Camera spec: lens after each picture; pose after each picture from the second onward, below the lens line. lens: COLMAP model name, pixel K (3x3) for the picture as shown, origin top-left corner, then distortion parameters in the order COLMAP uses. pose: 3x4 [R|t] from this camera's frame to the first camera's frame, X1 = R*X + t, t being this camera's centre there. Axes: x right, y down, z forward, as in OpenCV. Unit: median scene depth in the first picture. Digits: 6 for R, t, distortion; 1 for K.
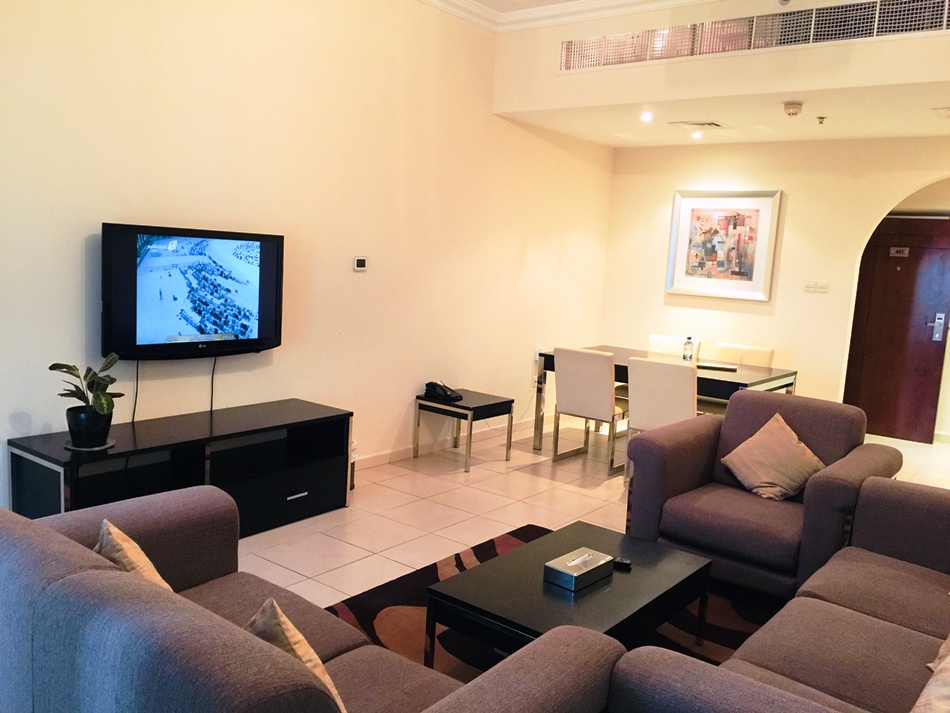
lens RADIAL K [[804.6, 0, 475.0], [0, 804.6, 356.5], [0, 0, 1]] dist [0.390407, -0.908616]
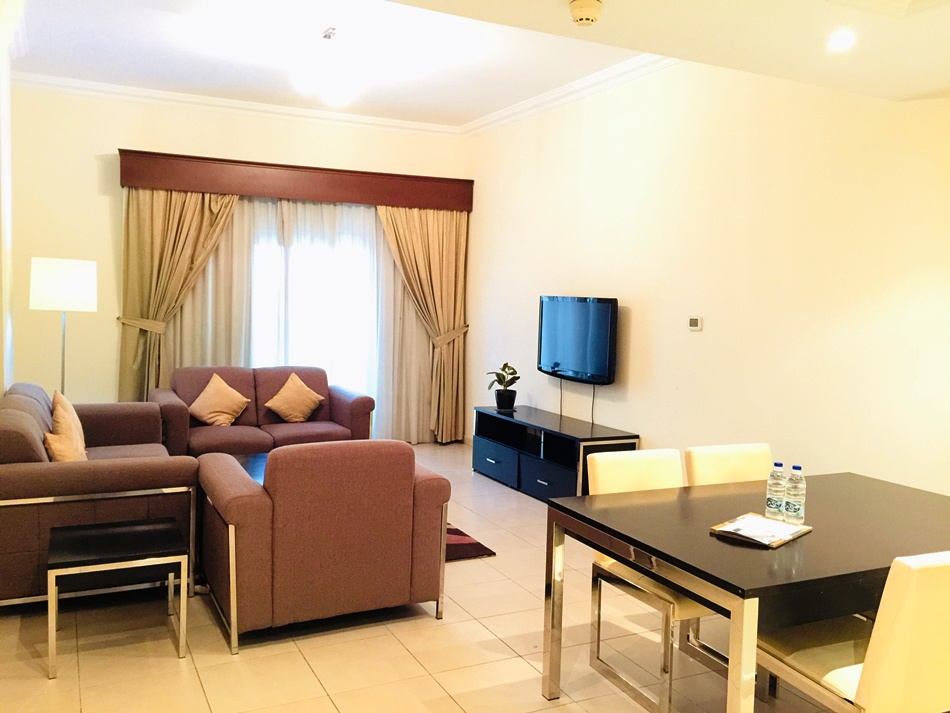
lens RADIAL K [[831.5, 0, 475.0], [0, 831.5, 356.5], [0, 0, 1]] dist [-0.001558, 0.014013]
pose [[-0.441262, -0.009135, -0.897332, 1.067728], [-0.178276, 0.980909, 0.077681, -0.124027], [0.879492, 0.194251, -0.434466, 1.437729]]
